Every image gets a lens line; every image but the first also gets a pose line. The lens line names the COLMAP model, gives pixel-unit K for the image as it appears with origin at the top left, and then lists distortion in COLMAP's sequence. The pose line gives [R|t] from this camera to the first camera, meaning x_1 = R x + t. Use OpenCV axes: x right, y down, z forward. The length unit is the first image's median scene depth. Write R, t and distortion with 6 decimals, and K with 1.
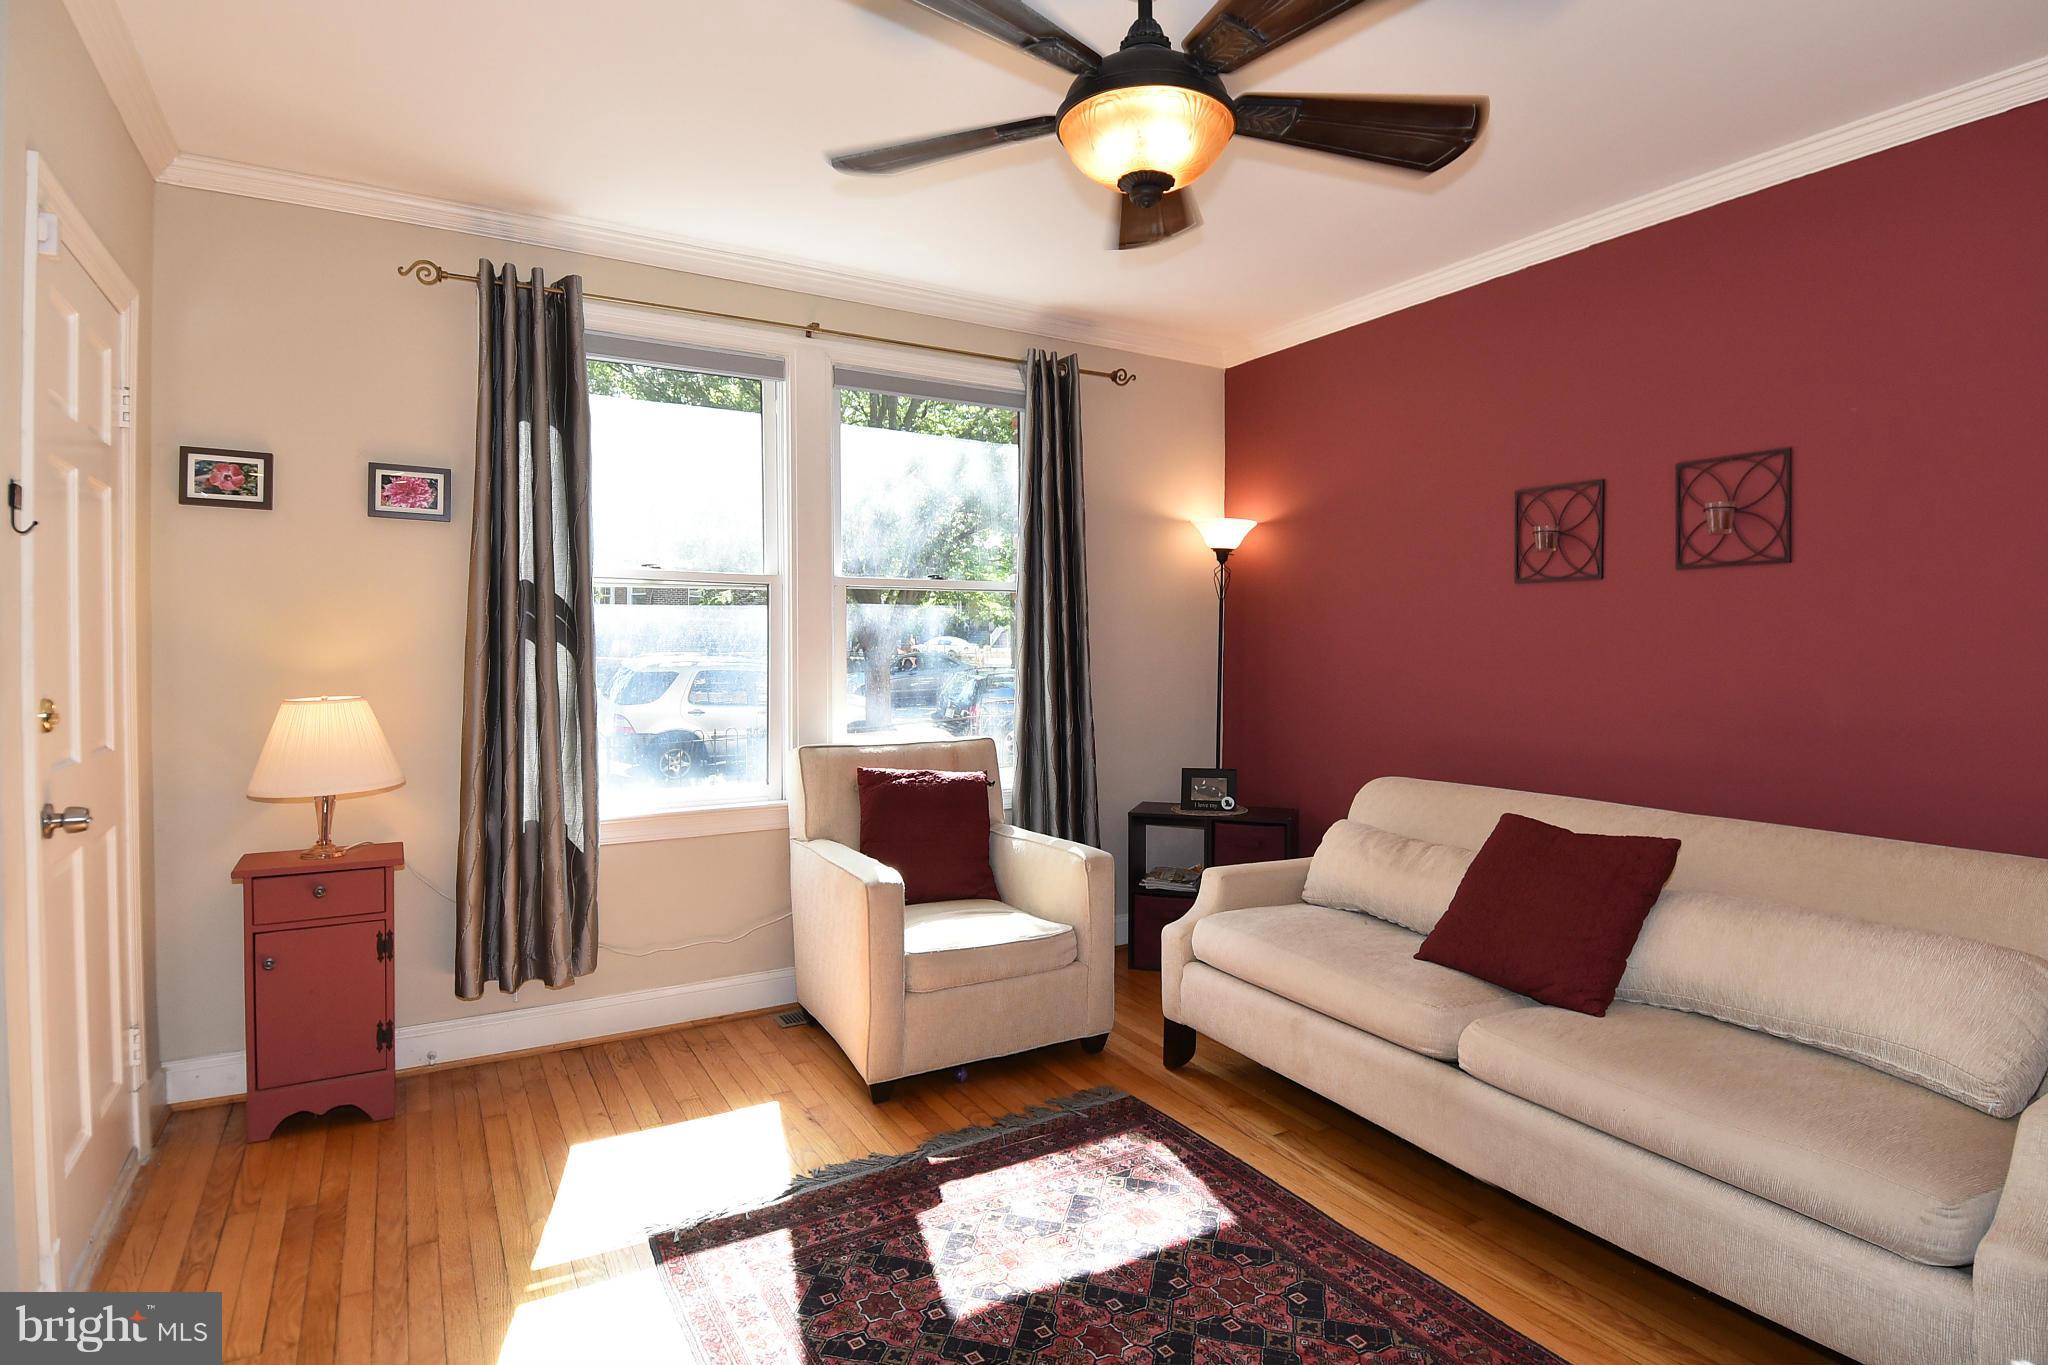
lens RADIAL K [[1075.8, 0, 1072.2], [0, 1075.8, 657.2], [0, 0, 1]] dist [0.062078, -0.061176]
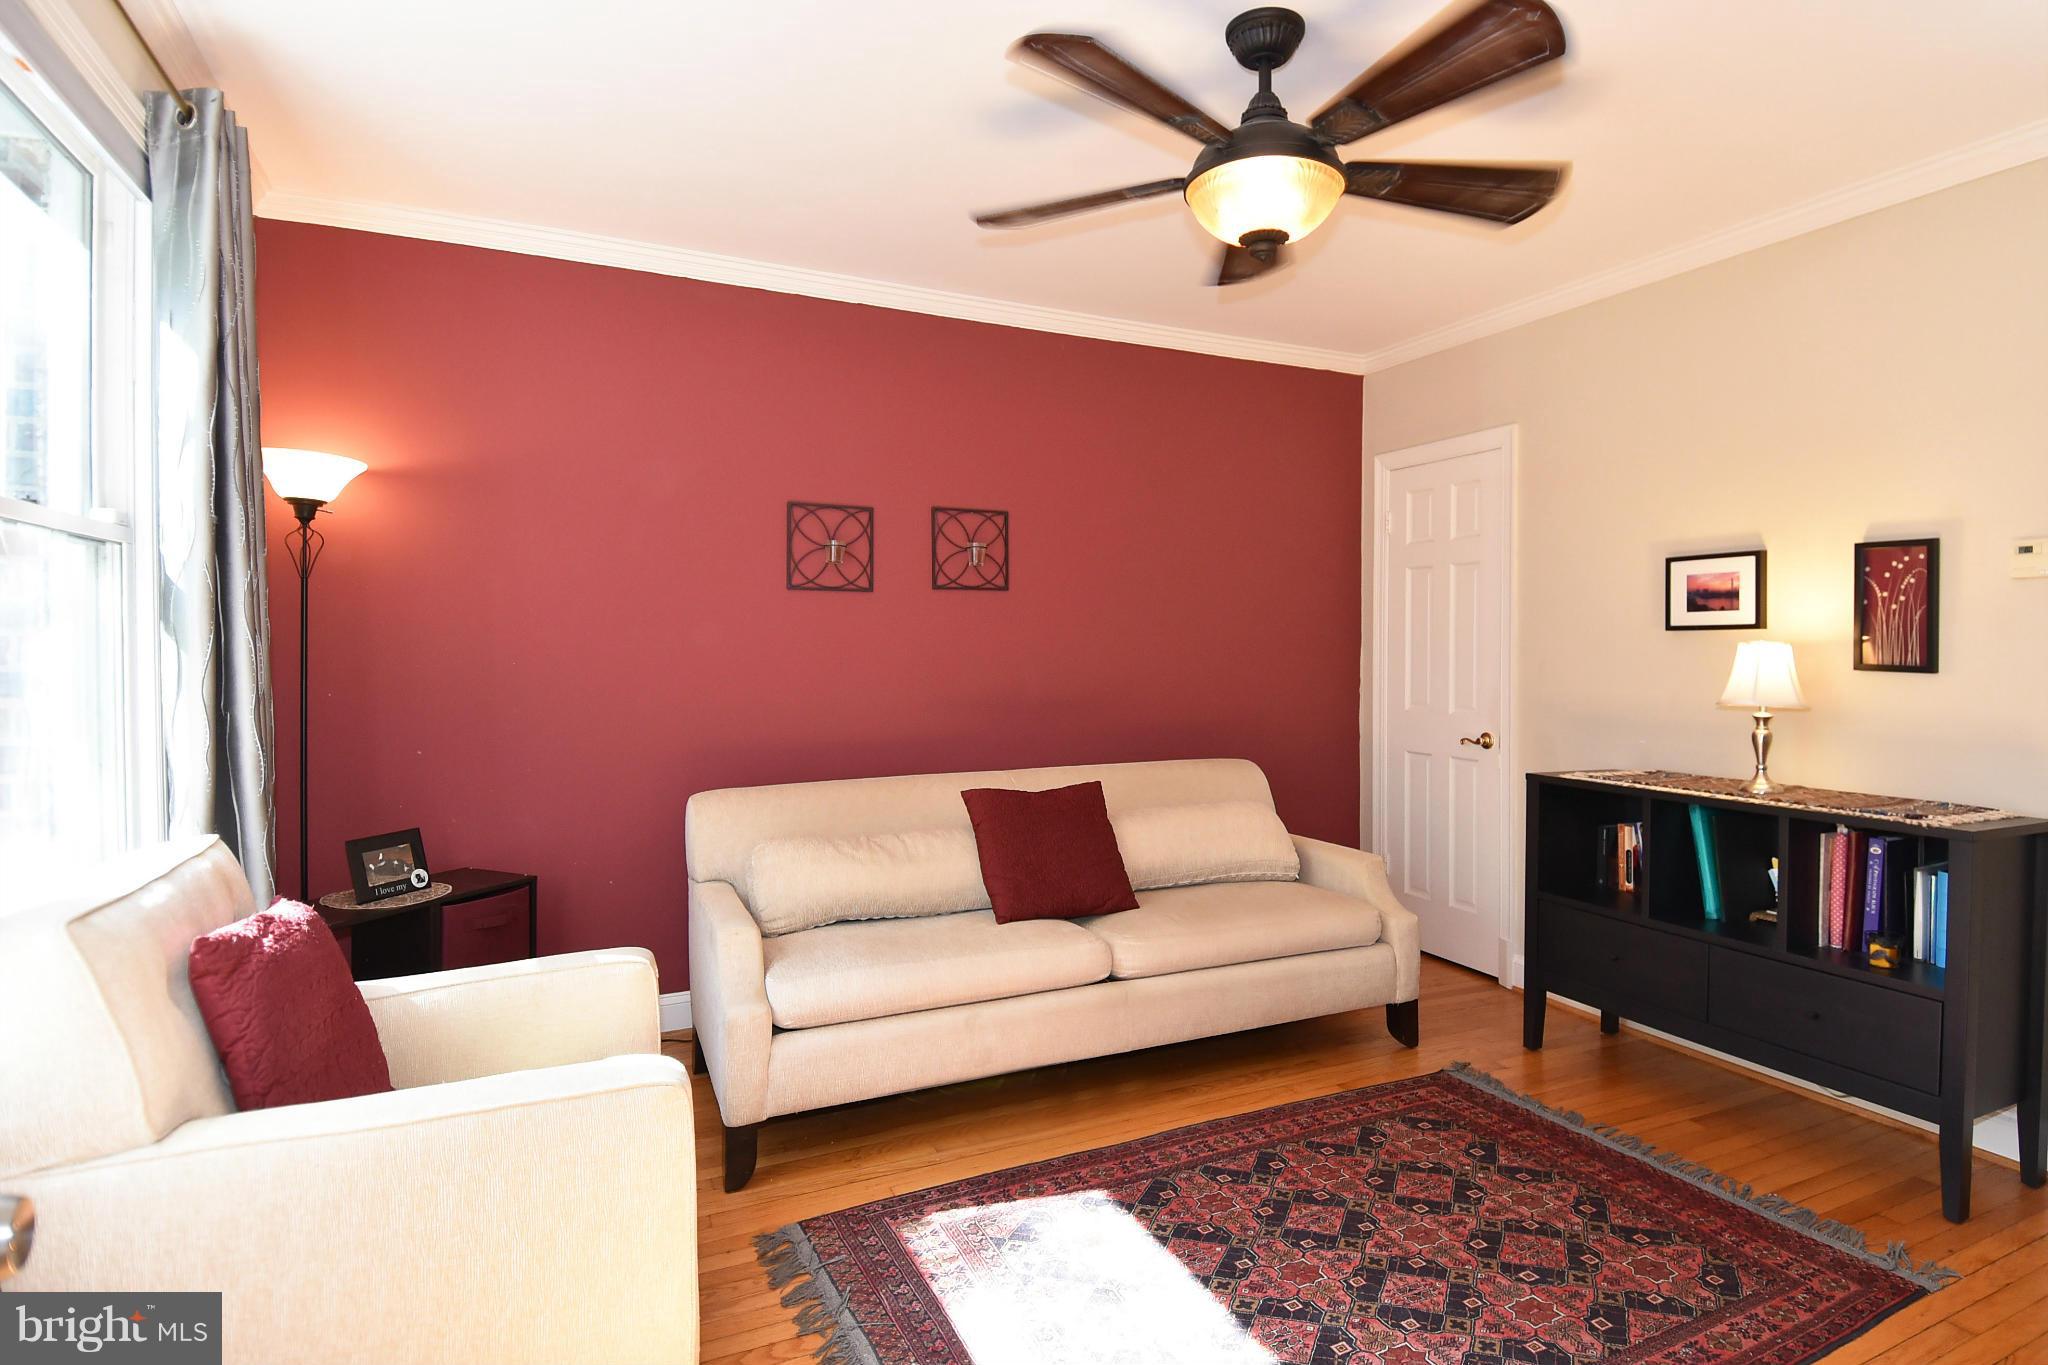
lens RADIAL K [[1075.8, 0, 1072.2], [0, 1075.8, 657.2], [0, 0, 1]] dist [0.062078, -0.061176]
pose [[0.096029, -0.011271, 0.995315, -0.810938], [0.011907, 0.999877, 0.010174, -0.012348], [-0.995307, 0.010874, 0.096151, 0.827246]]
